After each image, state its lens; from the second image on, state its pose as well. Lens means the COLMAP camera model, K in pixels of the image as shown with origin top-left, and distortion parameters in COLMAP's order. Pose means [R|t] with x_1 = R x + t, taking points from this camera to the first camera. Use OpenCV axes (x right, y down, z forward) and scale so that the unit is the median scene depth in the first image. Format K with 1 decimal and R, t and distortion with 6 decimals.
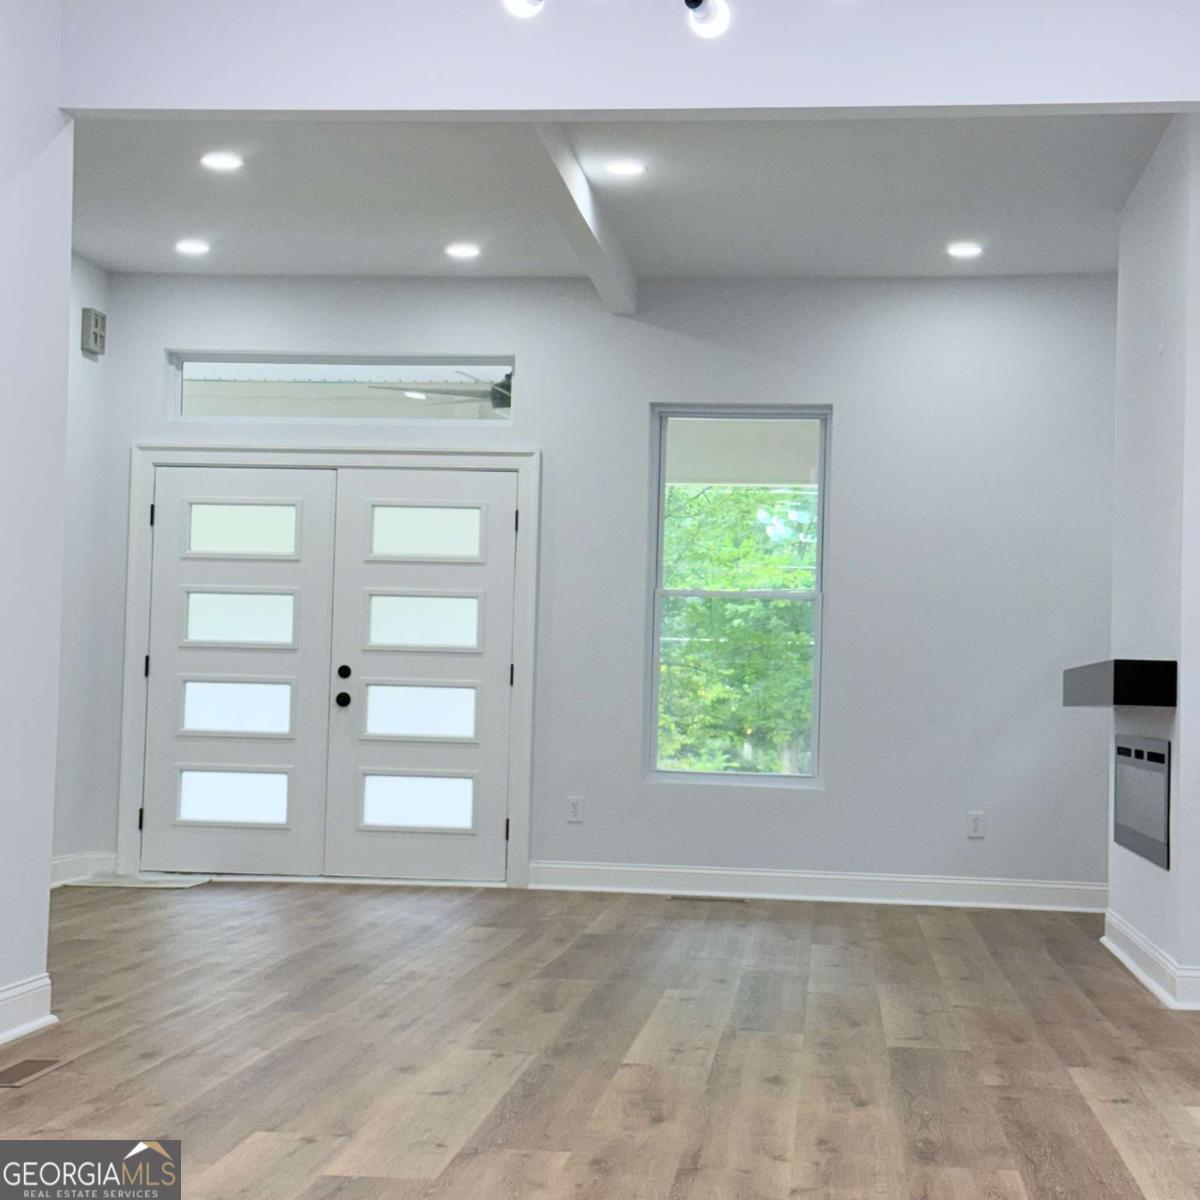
lens RADIAL K [[2163.8, 0, 600.0], [0, 2163.8, 600.0], [0, 0, 1]] dist [0.137446, -0.027156]
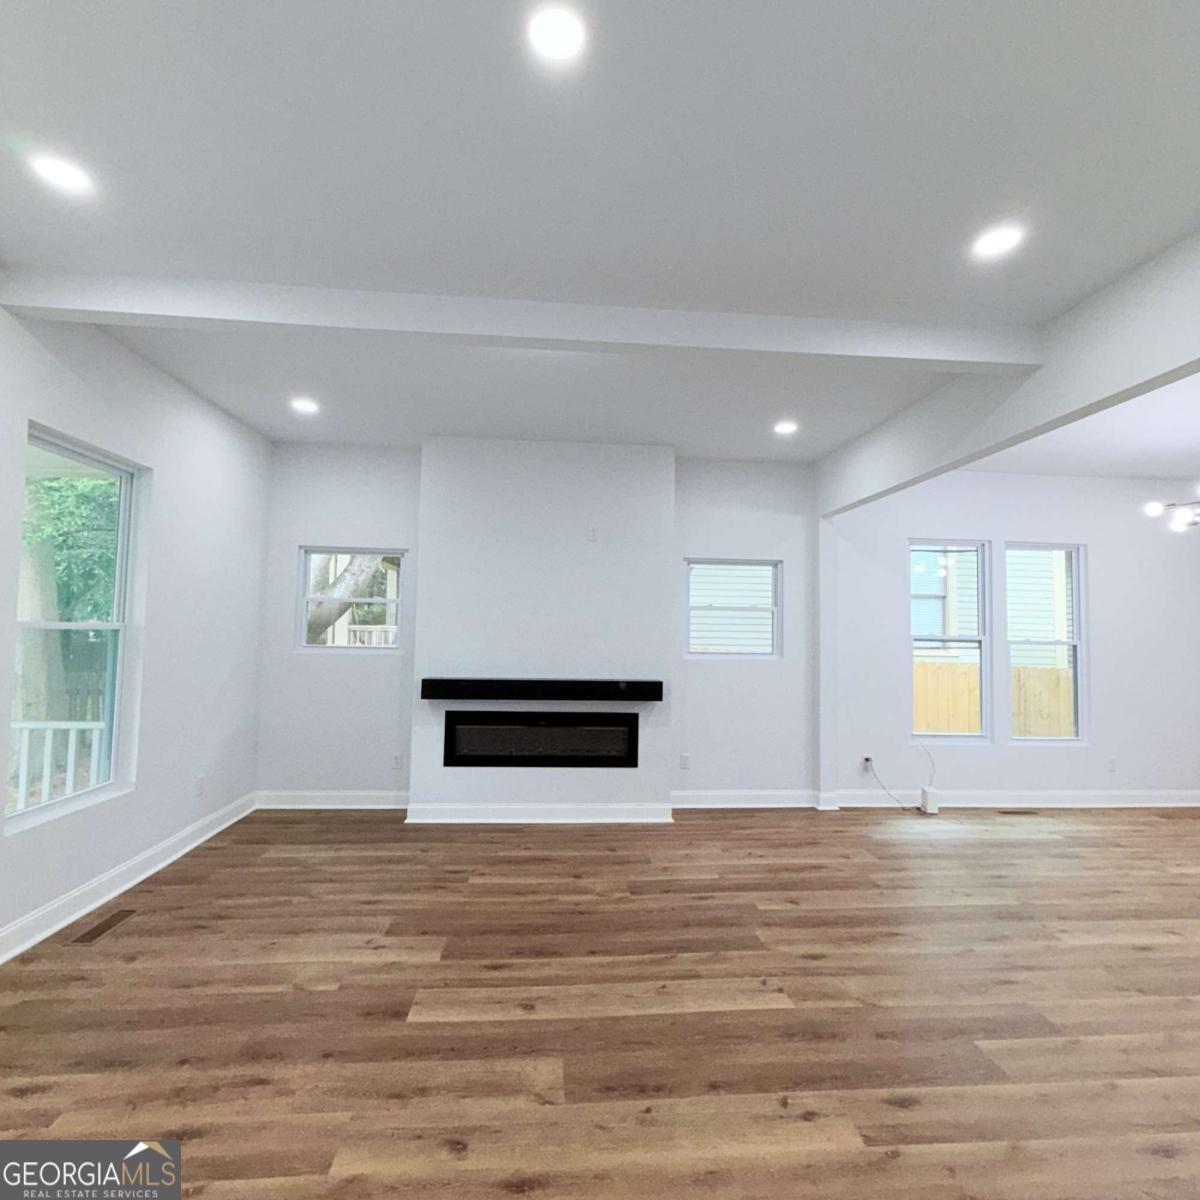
lens RADIAL K [[638.8, 0, 599.1], [0, 638.8, 596.8], [0, 0, 1]] dist [-0.000039, 0.000418]
pose [[-0.194512, 0.023151, 0.980627, -0.288050], [-0.071708, 0.996711, -0.037755, -0.023019], [-0.978275, -0.077663, -0.192212, 0.805864]]
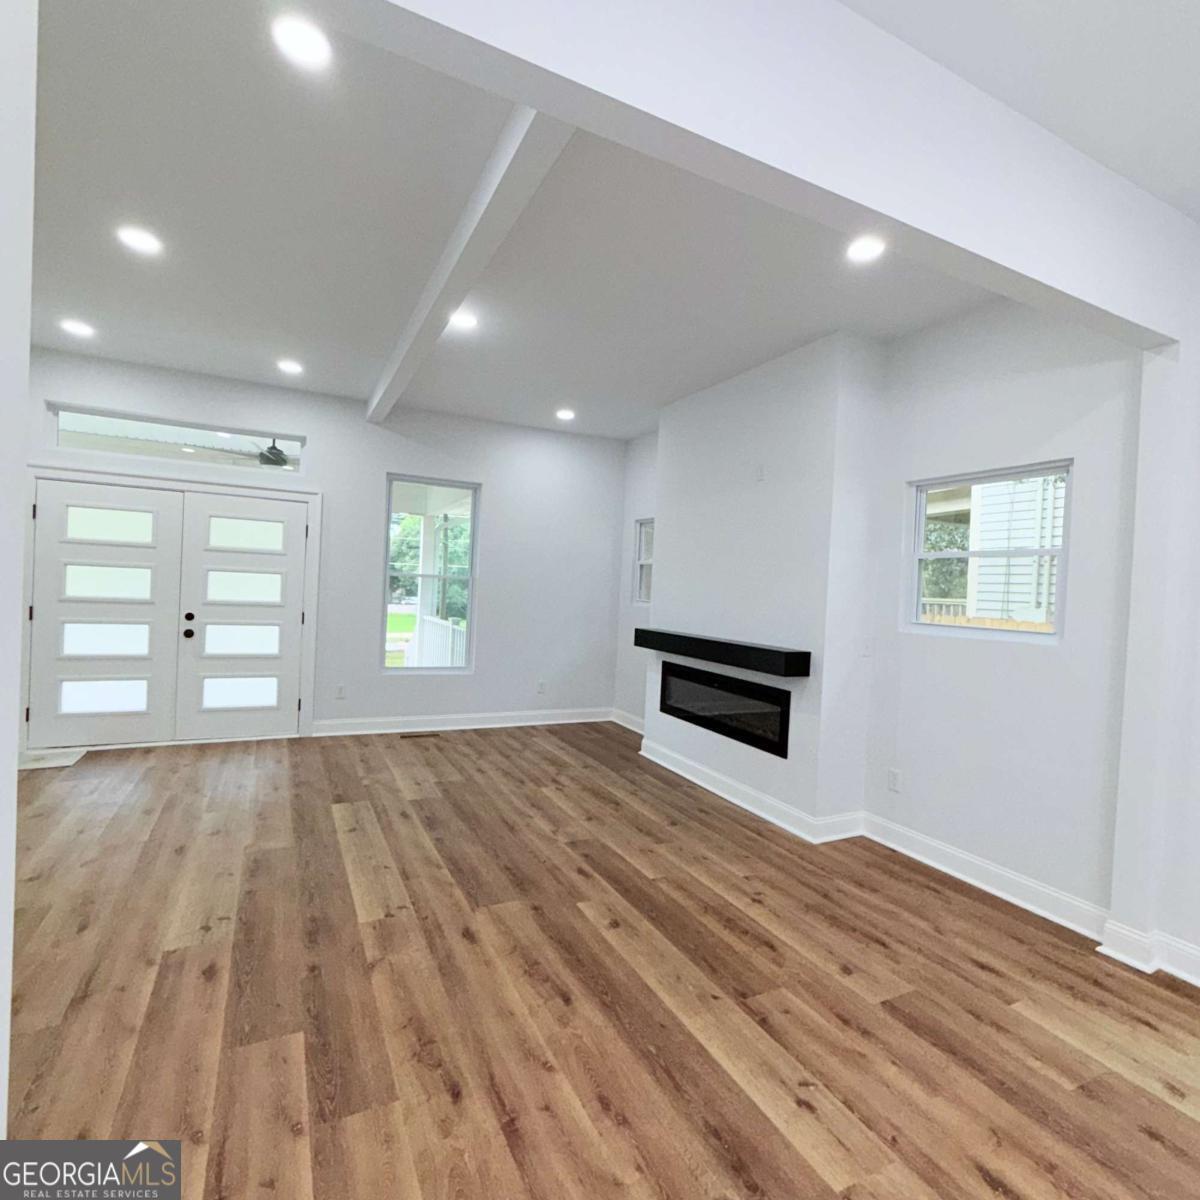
lens RADIAL K [[638.8, 0, 599.1], [0, 638.8, 596.8], [0, 0, 1]] dist [-0.000039, 0.000418]
pose [[0.839305, 0.004871, 0.543638, -0.121304], [-0.051211, 0.996222, 0.070136, -0.031992], [-0.541243, -0.086706, 0.836384, 0.430131]]
